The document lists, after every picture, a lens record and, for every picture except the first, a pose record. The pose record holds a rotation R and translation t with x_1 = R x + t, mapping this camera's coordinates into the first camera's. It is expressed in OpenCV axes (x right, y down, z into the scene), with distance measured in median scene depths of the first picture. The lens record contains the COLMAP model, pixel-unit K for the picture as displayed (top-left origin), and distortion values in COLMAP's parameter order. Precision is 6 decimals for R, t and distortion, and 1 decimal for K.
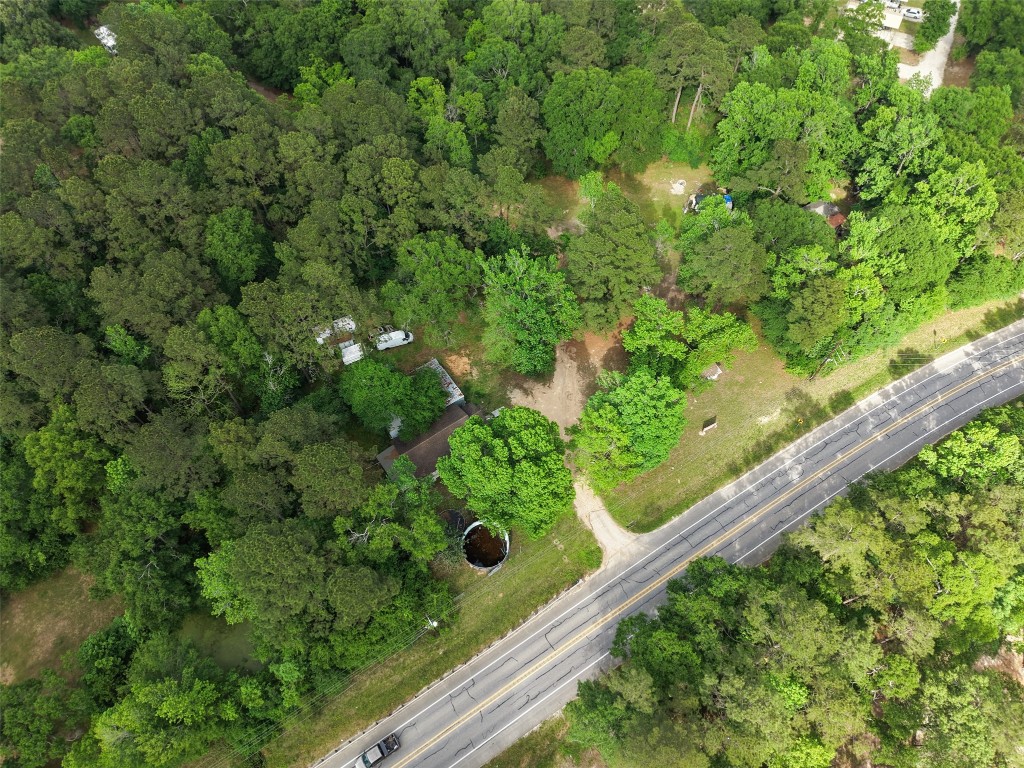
lens RADIAL K [[691.5, 0, 514.7], [0, 691.5, 383.3], [0, 0, 1]] dist [0.020194, -0.018035]
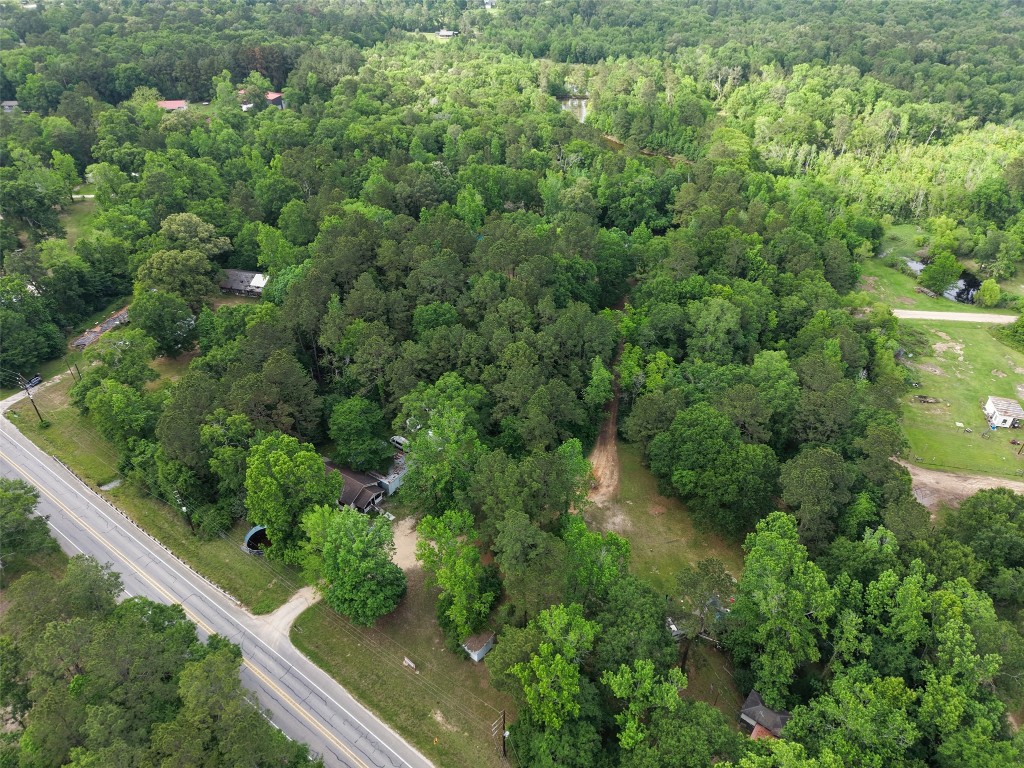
lens RADIAL K [[691.5, 0, 514.5], [0, 691.5, 384.9], [0, 0, 1]] dist [0.020194, -0.018035]
pose [[0.356627, 0.542012, -0.760947, 0.912534], [-0.800755, 0.596911, 0.049888, -0.354749], [0.481257, 0.591541, 0.646893, 0.220783]]
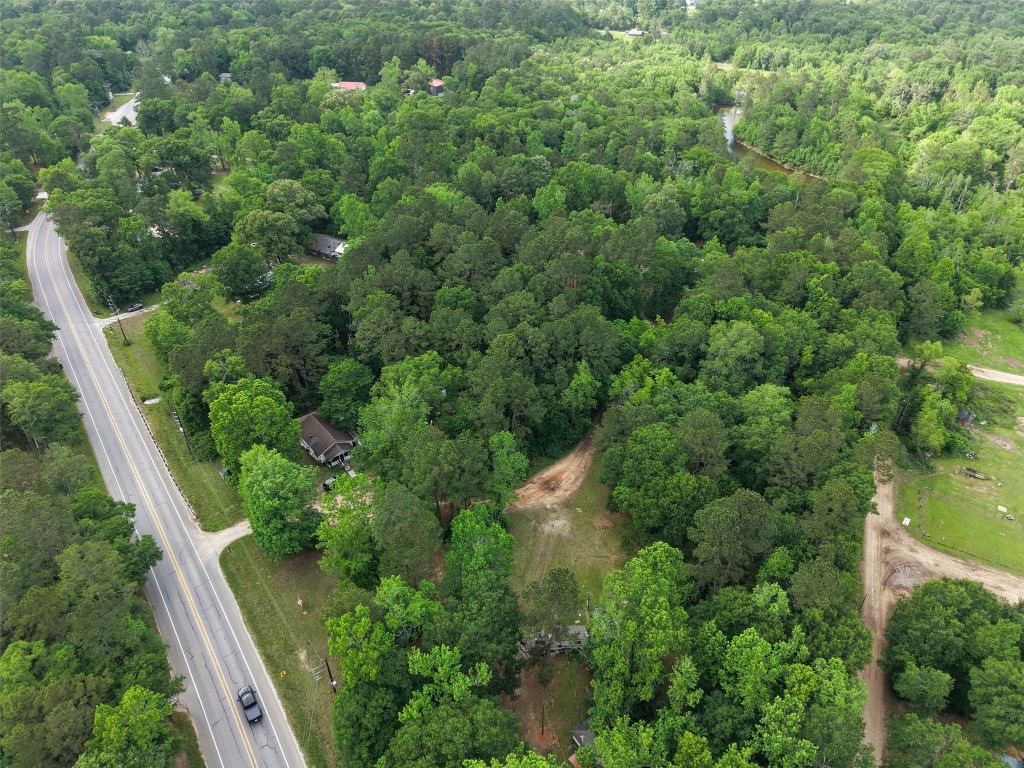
lens RADIAL K [[691.5, 0, 514.5], [0, 691.5, 385.3], [0, 0, 1]] dist [0.020194, -0.018035]
pose [[0.061450, 0.579693, -0.812514, 1.022331], [-0.853643, 0.452366, 0.258183, -0.673113], [0.517221, 0.677732, 0.522649, 0.413789]]
